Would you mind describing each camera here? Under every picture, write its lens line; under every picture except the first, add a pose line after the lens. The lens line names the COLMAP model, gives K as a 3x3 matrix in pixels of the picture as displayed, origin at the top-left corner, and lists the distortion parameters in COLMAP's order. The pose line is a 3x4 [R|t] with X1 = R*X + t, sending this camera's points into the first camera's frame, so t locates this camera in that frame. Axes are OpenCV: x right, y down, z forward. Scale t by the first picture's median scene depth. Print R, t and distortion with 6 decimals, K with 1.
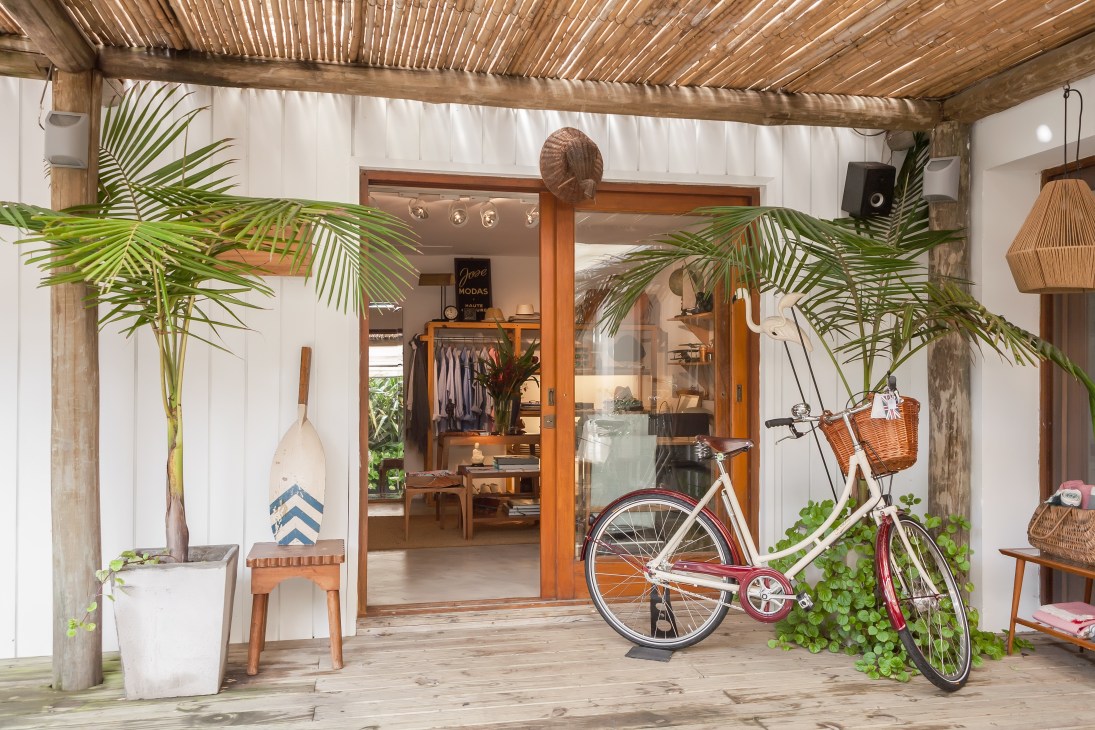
lens RADIAL K [[954.9, 0, 547.7], [0, 954.9, 366.9], [0, 0, 1]] dist [-0.003545, -0.004075]
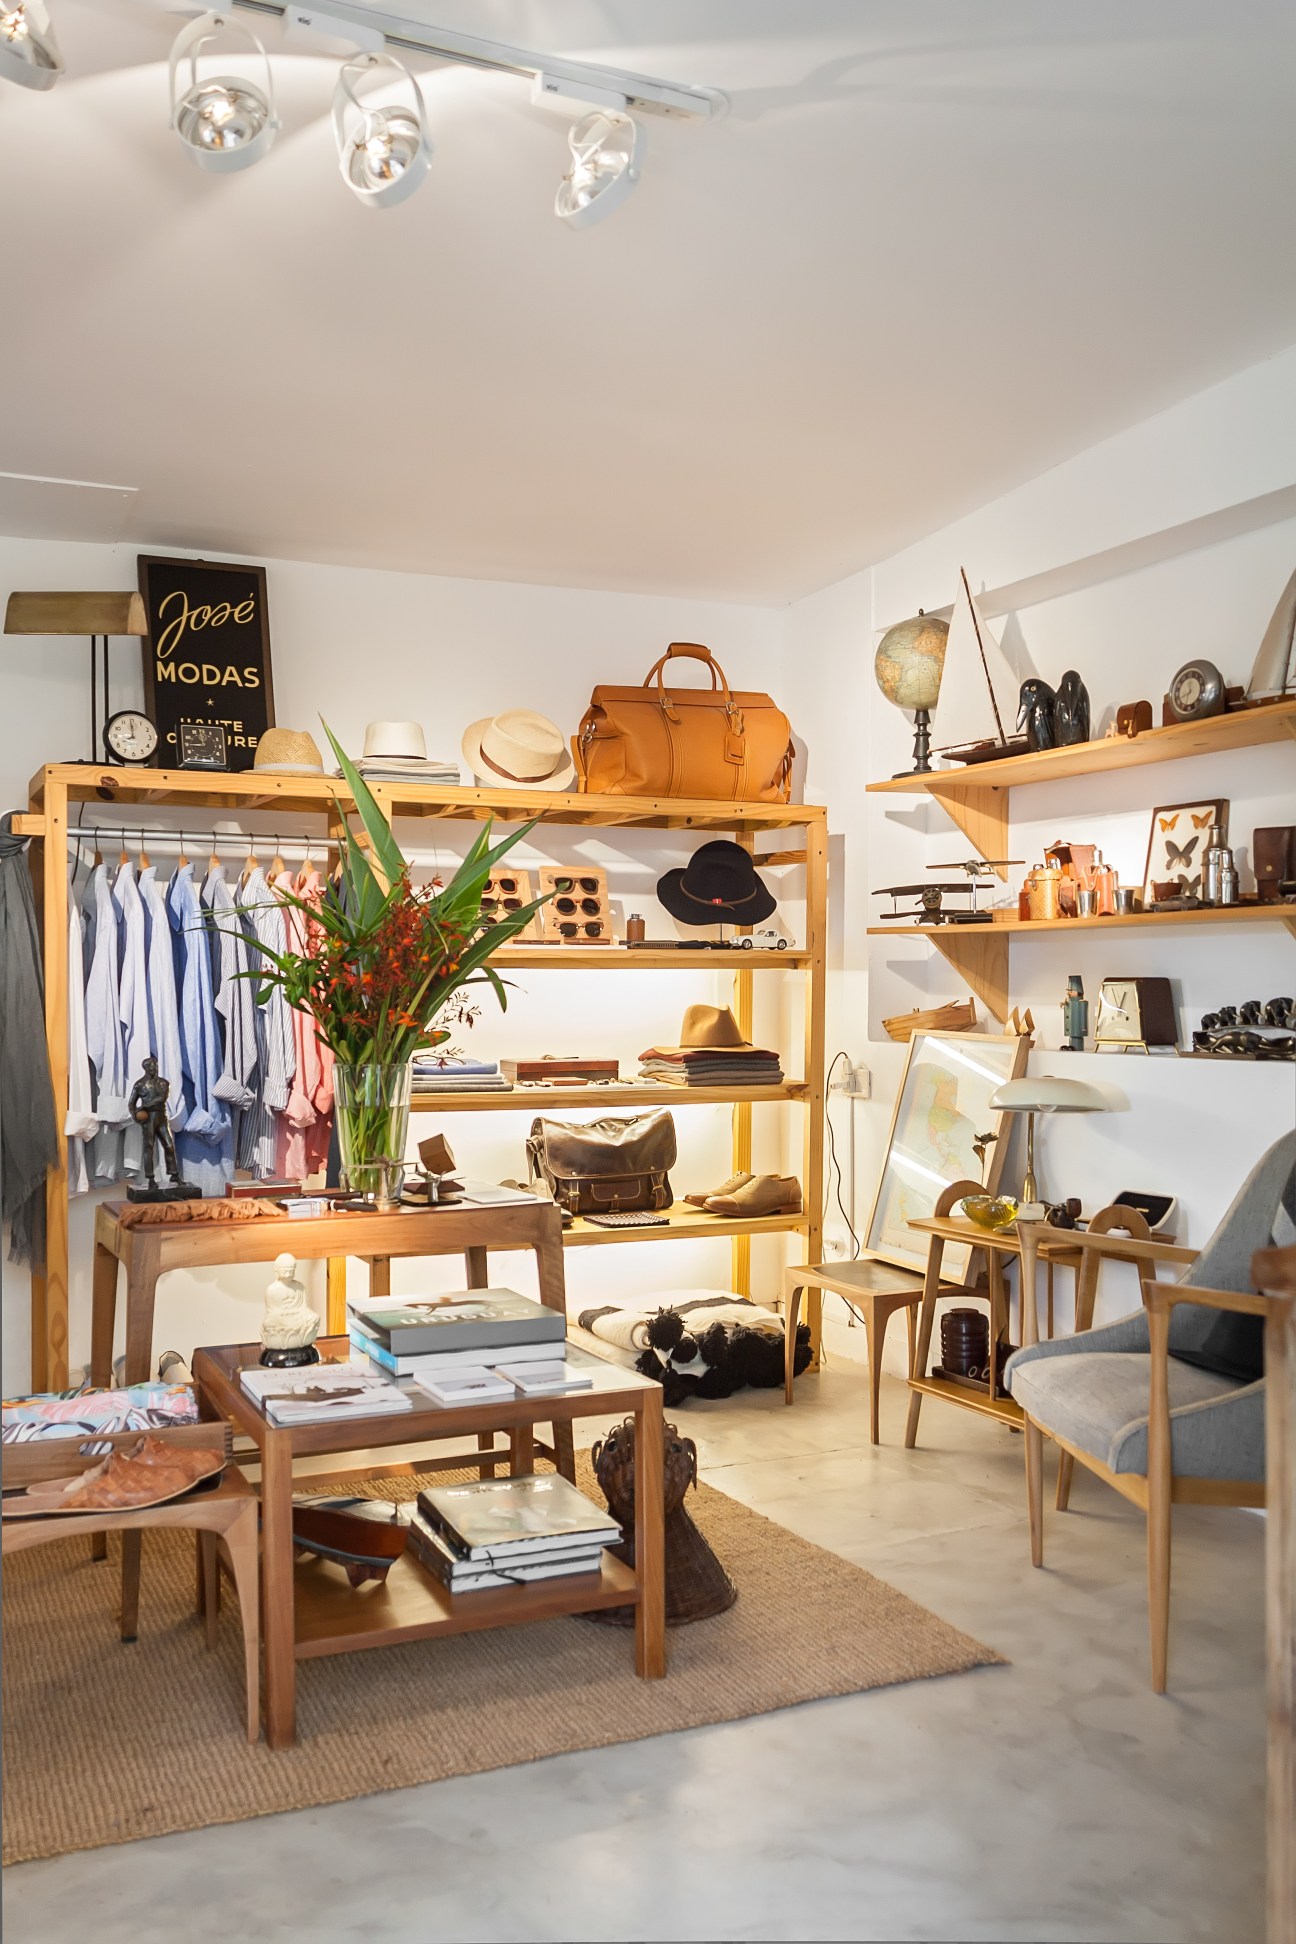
lens RADIAL K [[1695.2, 0, 647.0], [0, 1695.2, 1017.8], [0, 0, 1]] dist [-0.003545, -0.004075]
pose [[0.973968, -0.005510, 0.226621, -0.067986], [-0.000248, 0.999678, 0.025374, 0.010952], [-0.226687, -0.024770, 0.973653, 0.493516]]
